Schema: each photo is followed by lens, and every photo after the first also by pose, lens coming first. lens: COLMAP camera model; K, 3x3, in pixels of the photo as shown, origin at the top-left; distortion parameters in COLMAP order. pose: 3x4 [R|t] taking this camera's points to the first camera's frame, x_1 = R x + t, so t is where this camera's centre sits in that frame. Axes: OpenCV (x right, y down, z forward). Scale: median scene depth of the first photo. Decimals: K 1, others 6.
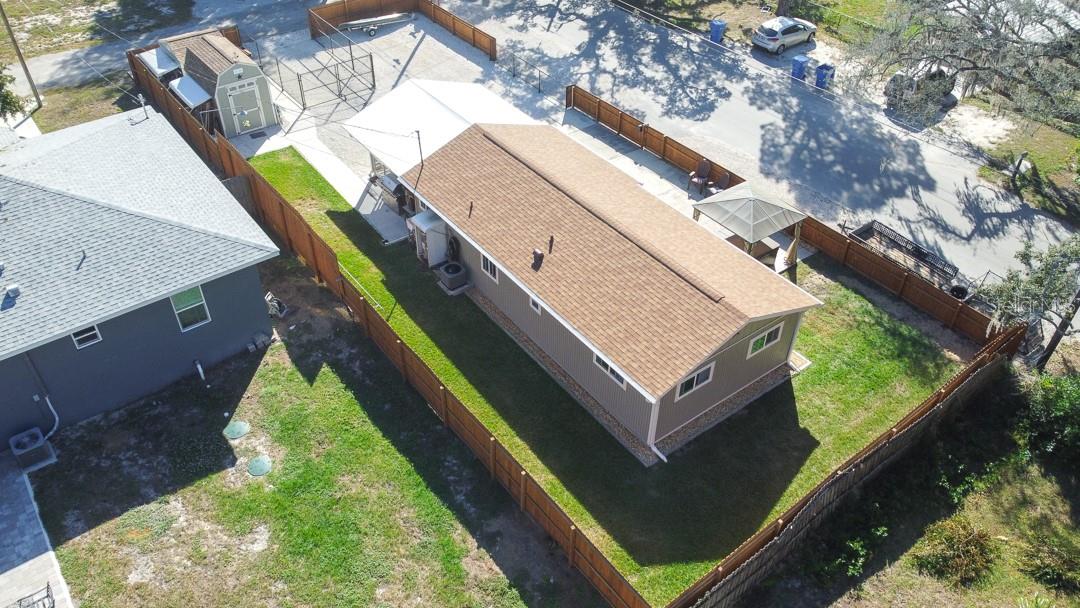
lens RADIAL K [[838.9, 0, 535.6], [0, 838.9, 297.6], [0, 0, 1]] dist [-0.001548, -0.000197]
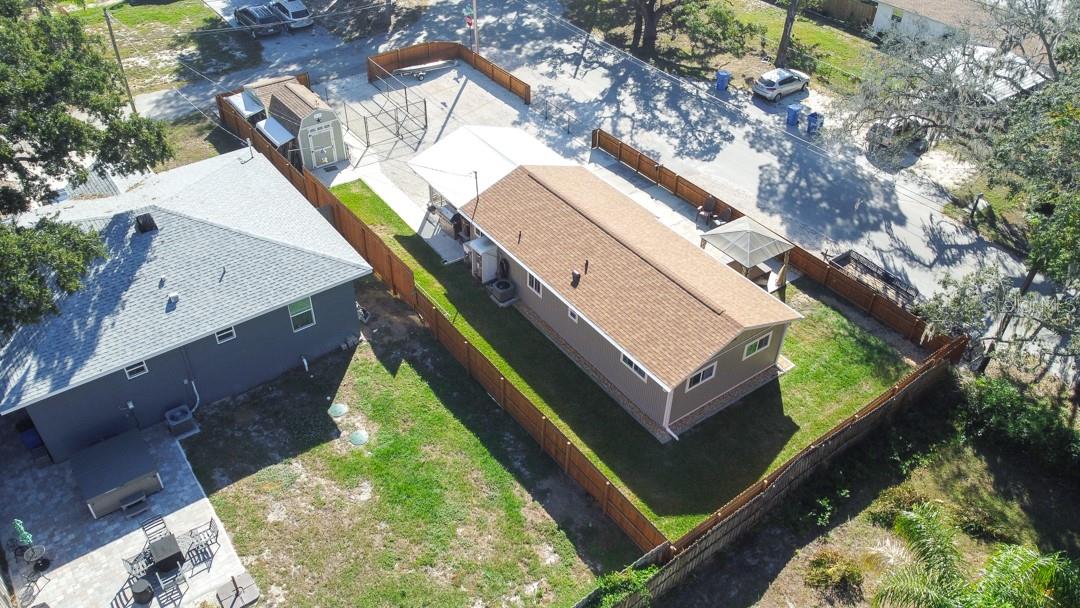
lens RADIAL K [[838.9, 0, 535.6], [0, 838.9, 297.6], [0, 0, 1]] dist [-0.001548, -0.000197]
pose [[0.999880, 0.014691, -0.005011, -0.035023], [-0.014786, 0.999703, -0.019377, 0.005198], [0.004725, 0.019448, 0.999800, -0.170210]]
